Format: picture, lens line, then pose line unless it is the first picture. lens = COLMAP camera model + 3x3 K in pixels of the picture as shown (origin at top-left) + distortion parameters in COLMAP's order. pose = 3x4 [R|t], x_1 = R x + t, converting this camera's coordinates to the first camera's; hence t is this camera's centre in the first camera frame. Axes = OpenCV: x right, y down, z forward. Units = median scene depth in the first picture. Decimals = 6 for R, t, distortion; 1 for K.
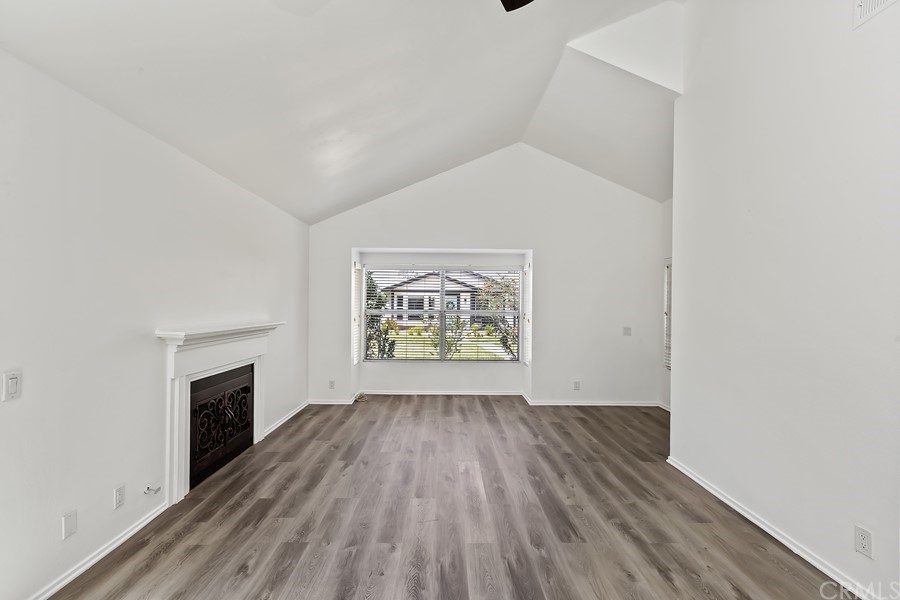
lens RADIAL K [[407.0, 0, 449.7], [0, 407.0, 303.7], [0, 0, 1]] dist [0.003059, 0.000037]
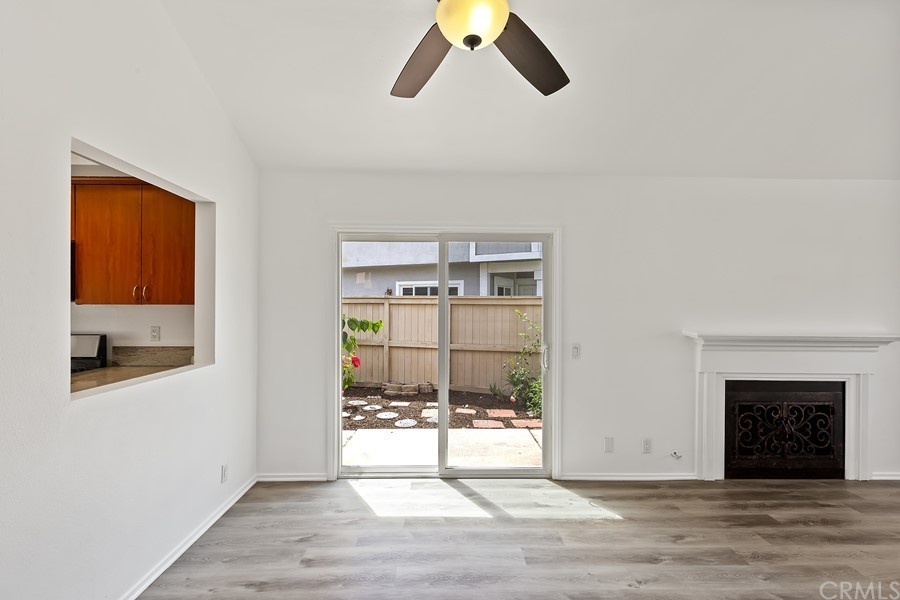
lens RADIAL K [[407.0, 0, 449.7], [0, 407.0, 303.7], [0, 0, 1]] dist [0.003059, 0.000037]
pose [[0.013901, -0.011193, -0.999841, 0.441372], [-0.009339, 0.999892, -0.011324, 0.003577], [0.999860, 0.009495, 0.013795, 0.221543]]
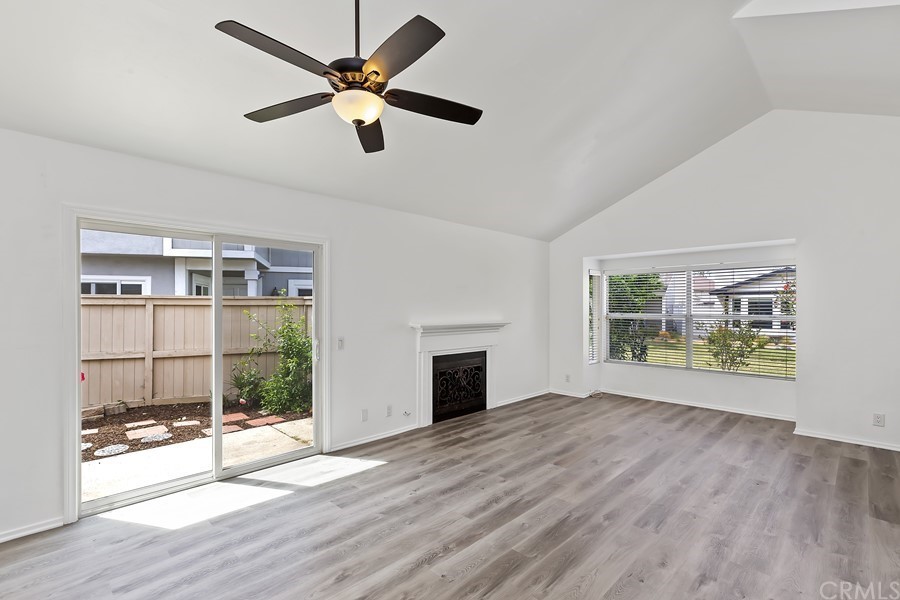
lens RADIAL K [[411.7, 0, 446.5], [0, 411.7, 301.1], [0, 0, 1]] dist [0.001828, 0.000023]
pose [[0.695961, -0.017356, -0.717870, 0.554082], [0.003424, 0.999777, -0.020852, 0.007249], [0.718071, 0.012054, 0.695865, -0.098583]]
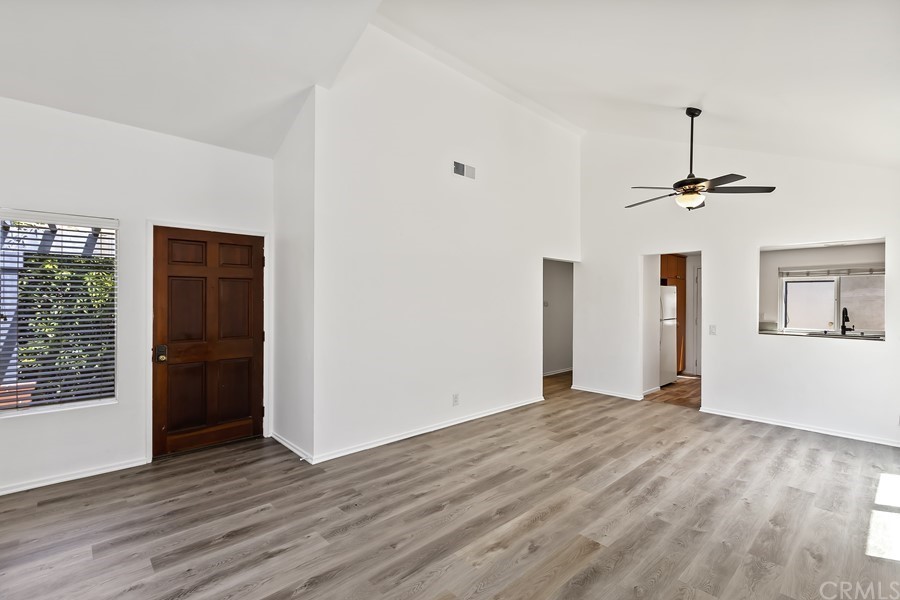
lens RADIAL K [[411.7, 0, 446.5], [0, 411.7, 301.1], [0, 0, 1]] dist [0.001828, 0.000023]
pose [[-0.667578, -0.013574, 0.744416, -0.440909], [-0.009238, 0.999908, 0.009948, -0.004527], [-0.744483, -0.000236, -0.667642, 1.634439]]
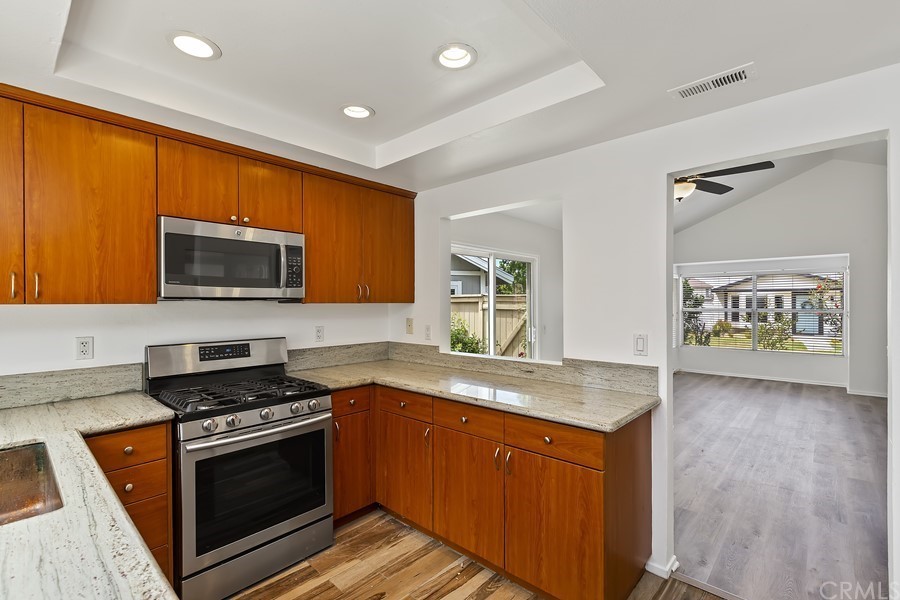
lens RADIAL K [[407.0, 0, 449.7], [0, 407.0, 303.7], [0, 0, 1]] dist [0.003059, 0.000037]
pose [[0.729924, -0.010520, -0.683448, 0.301581], [0.006719, 0.999944, -0.008215, 0.011774], [0.683496, 0.001404, 0.729953, -0.999460]]
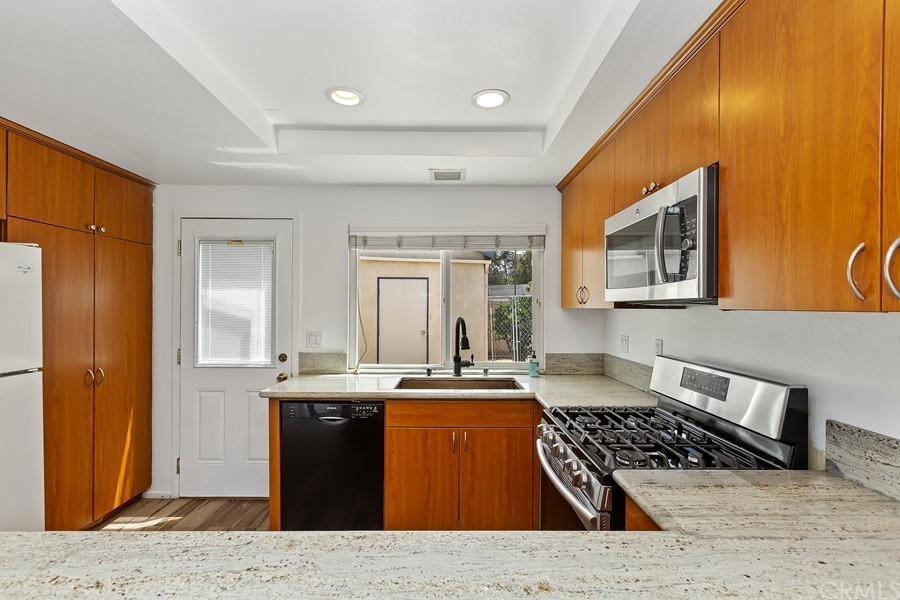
lens RADIAL K [[406.2, 0, 452.4], [0, 406.2, 304.5], [0, 0, 1]] dist [0.001738, 0.000014]
pose [[-0.999893, -0.014207, -0.003589, -0.223805], [-0.014207, 0.999899, -0.000036, 0.000814], [0.003589, 0.000015, -0.999994, -0.214179]]
